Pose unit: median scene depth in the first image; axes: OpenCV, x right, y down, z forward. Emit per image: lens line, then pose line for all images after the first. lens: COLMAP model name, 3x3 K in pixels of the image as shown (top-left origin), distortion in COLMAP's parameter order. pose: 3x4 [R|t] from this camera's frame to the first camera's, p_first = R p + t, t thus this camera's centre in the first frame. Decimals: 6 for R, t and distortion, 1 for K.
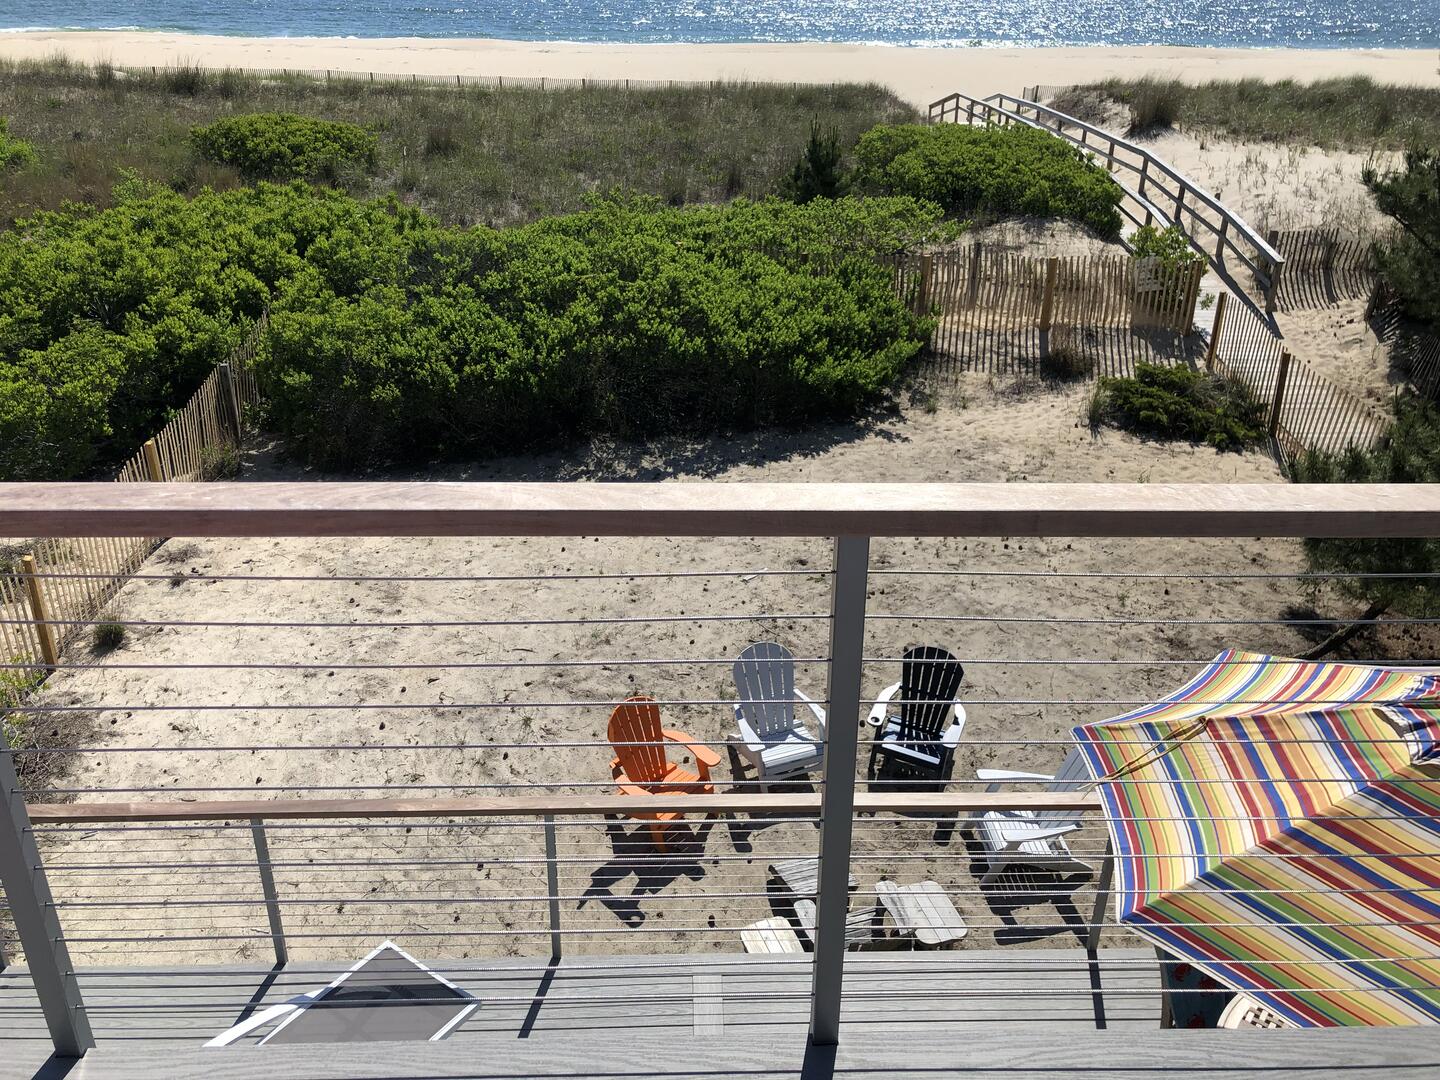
lens RADIAL K [[1168.6, 0, 720.0], [0, 1168.6, 540.0], [0, 0, 1]] dist [0.001408, 0.000096]
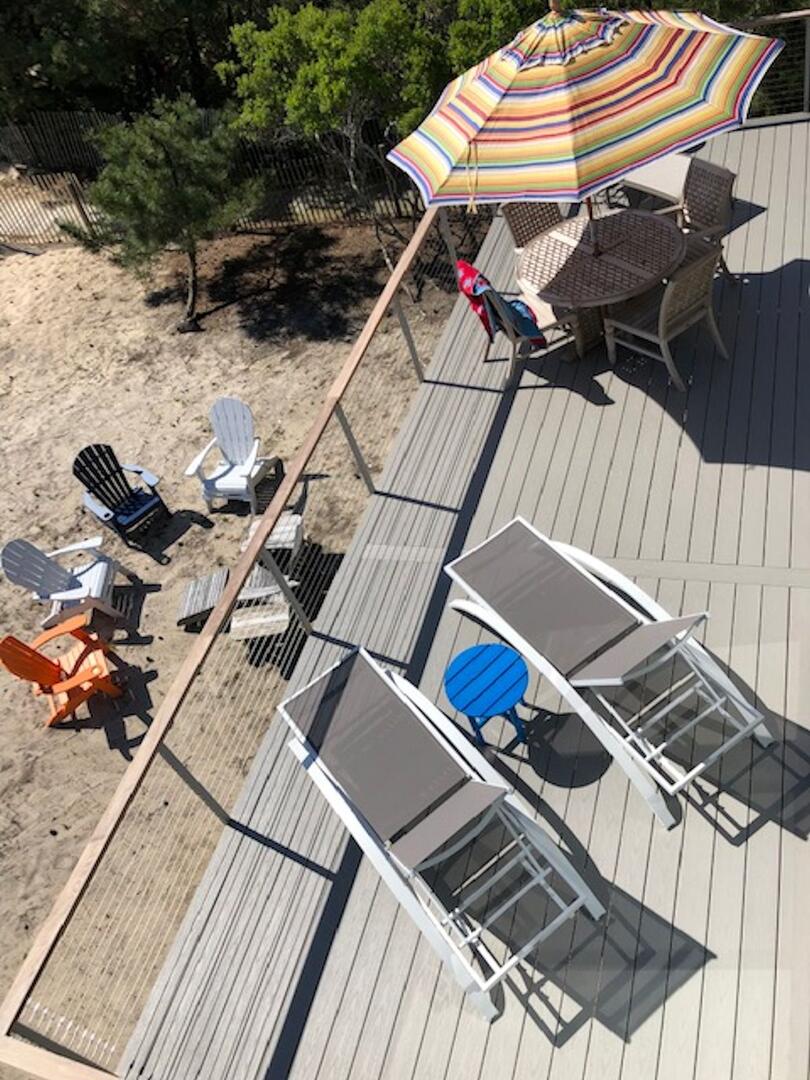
lens RADIAL K [[858.9, 0, 405.0], [0, 858.9, 540.0], [0, 0, 1]] dist [0.003305, 0.000730]
pose [[0.330216, -0.763502, 0.554997, -0.342253], [0.645971, 0.611517, 0.456911, -0.058084], [-0.688243, 0.207633, 0.695133, 0.122916]]
